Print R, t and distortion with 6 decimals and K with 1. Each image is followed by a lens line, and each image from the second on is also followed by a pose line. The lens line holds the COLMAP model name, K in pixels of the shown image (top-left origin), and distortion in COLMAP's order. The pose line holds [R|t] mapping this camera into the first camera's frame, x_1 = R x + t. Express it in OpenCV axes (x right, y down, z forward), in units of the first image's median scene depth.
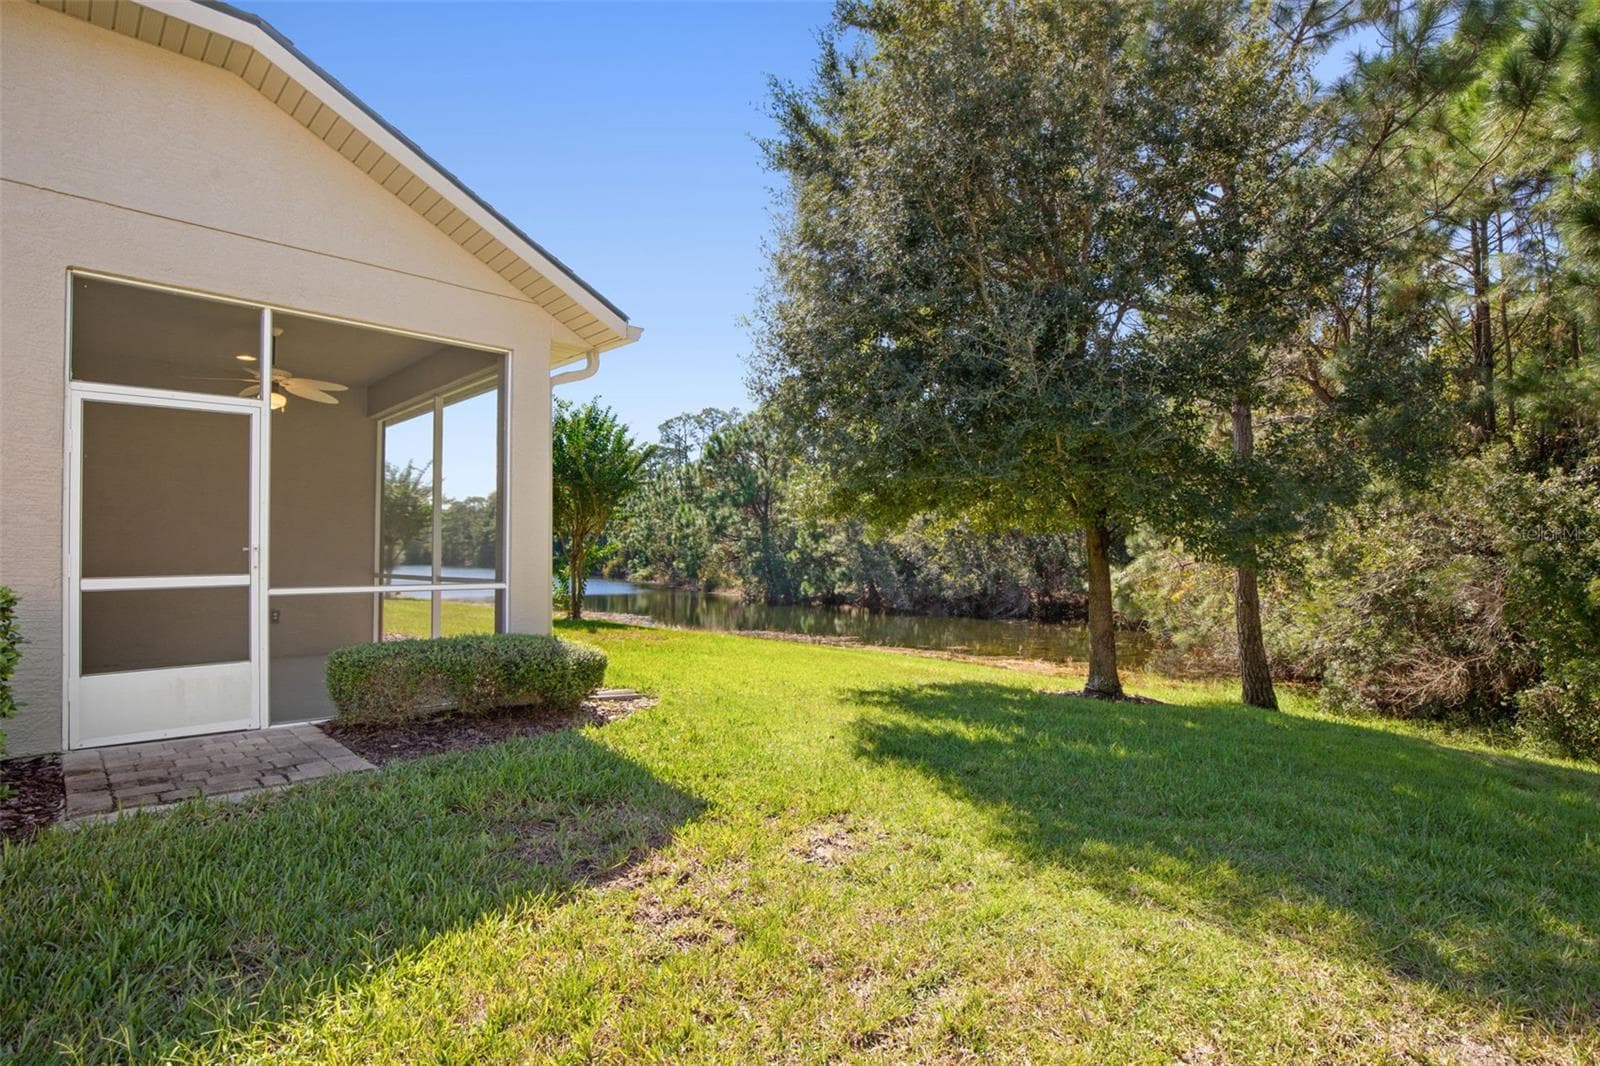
lens RADIAL K [[836.8, 0, 800.0], [0, 836.8, 533.0], [0, 0, 1]] dist [-0.000237, 0.000184]
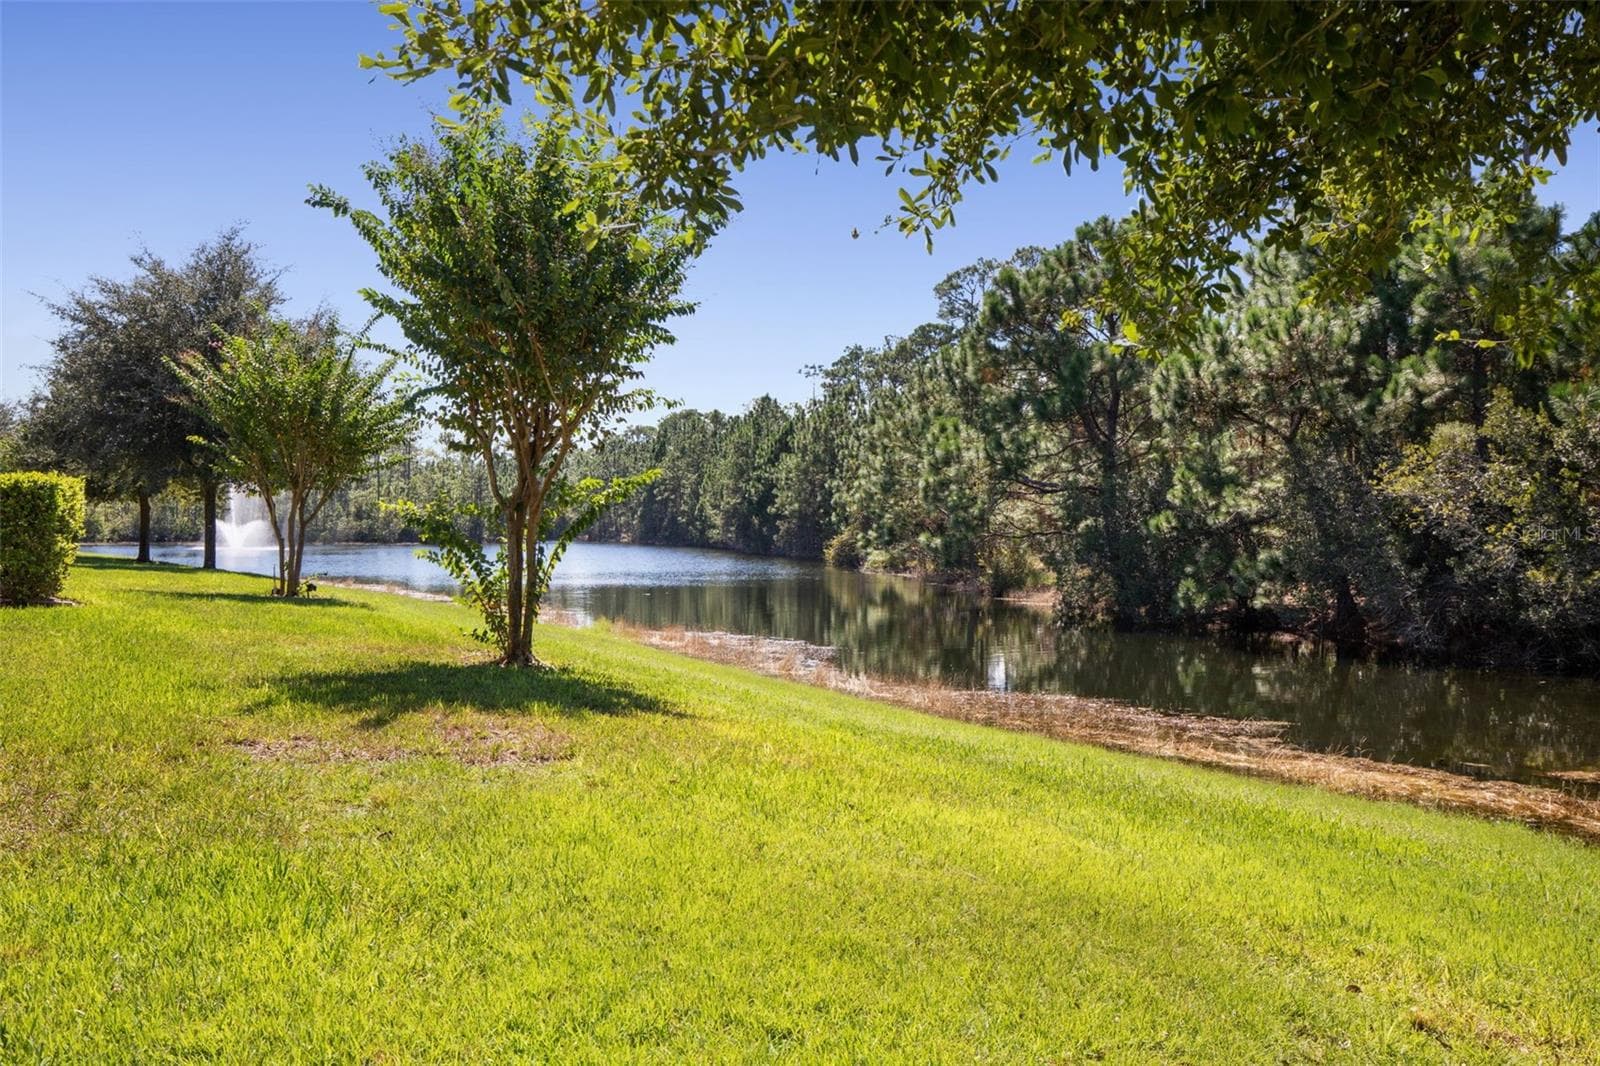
lens RADIAL K [[1456.2, 0, 800.0], [0, 1456.2, 533.0], [0, 0, 1]] dist [0.010539, 0.005514]
pose [[0.960914, 0.009142, -0.276696, 0.020442], [-0.000998, 0.999563, 0.029557, 0.008480], [0.276845, -0.028126, 0.960503, 0.162747]]
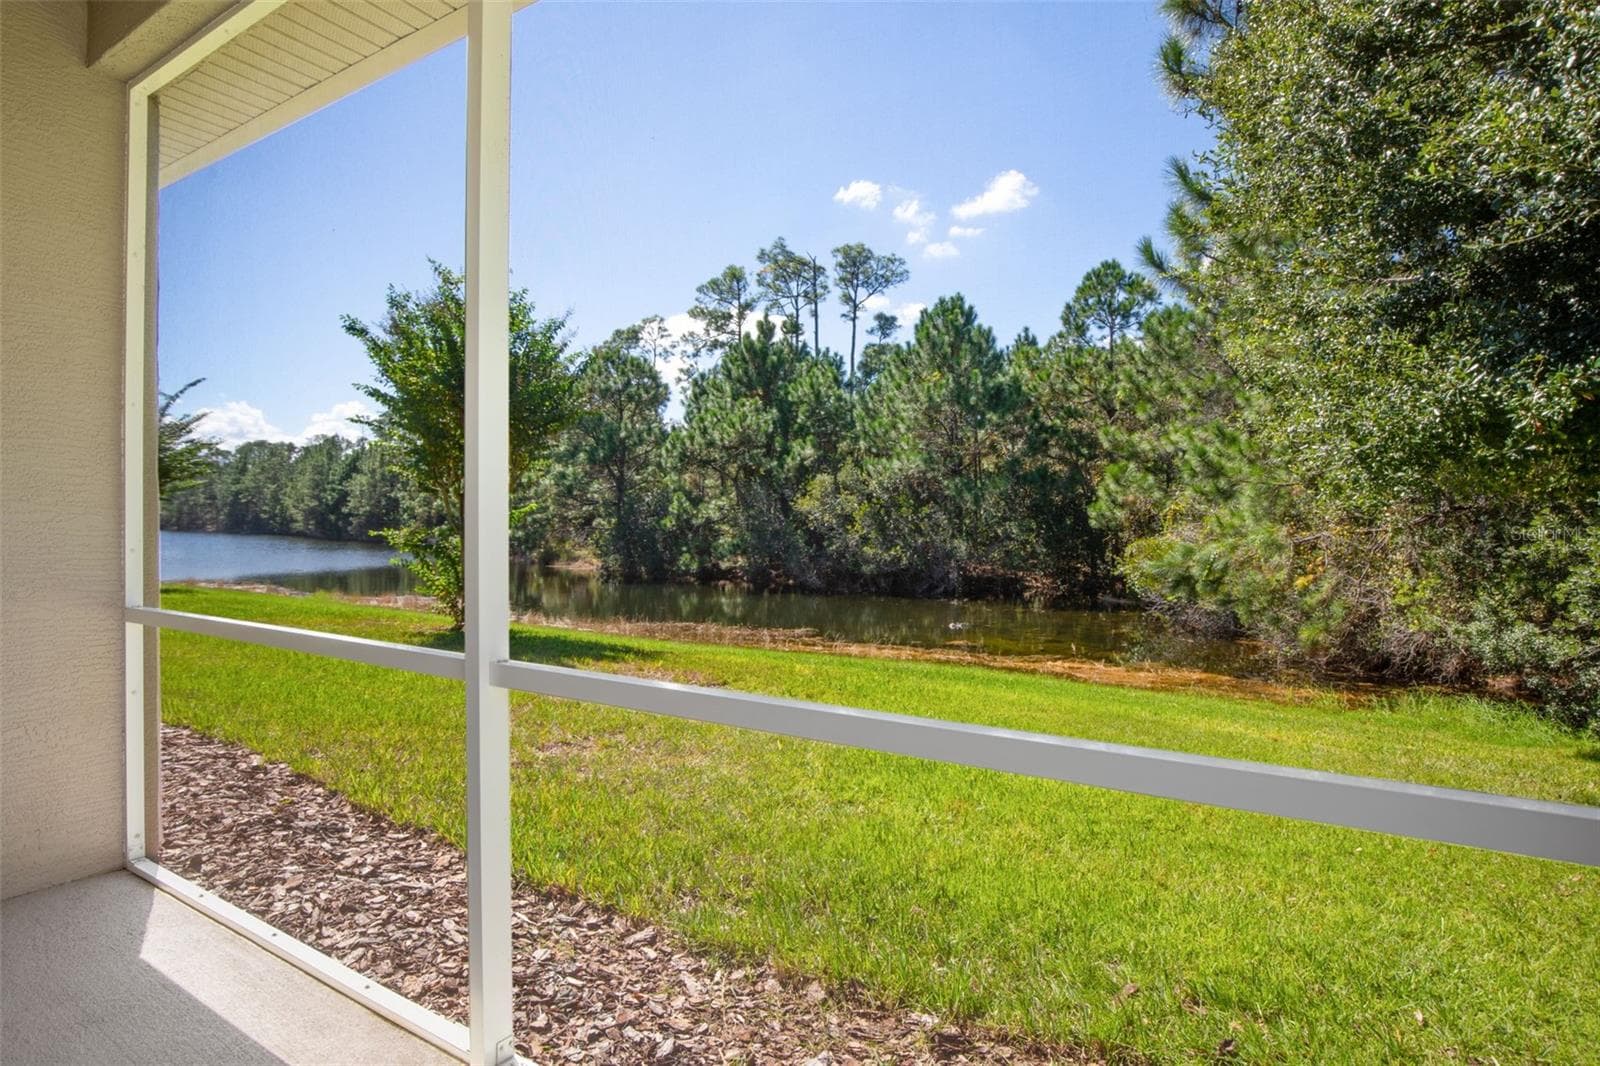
lens RADIAL K [[836.8, 0, 800.0], [0, 836.8, 533.0], [0, 0, 1]] dist [-0.000237, 0.000184]
pose [[0.971161, 0.002538, 0.238411, -0.074381], [-0.012255, 0.999153, 0.039283, 0.002139], [-0.238110, -0.041072, 0.970369, 0.140046]]
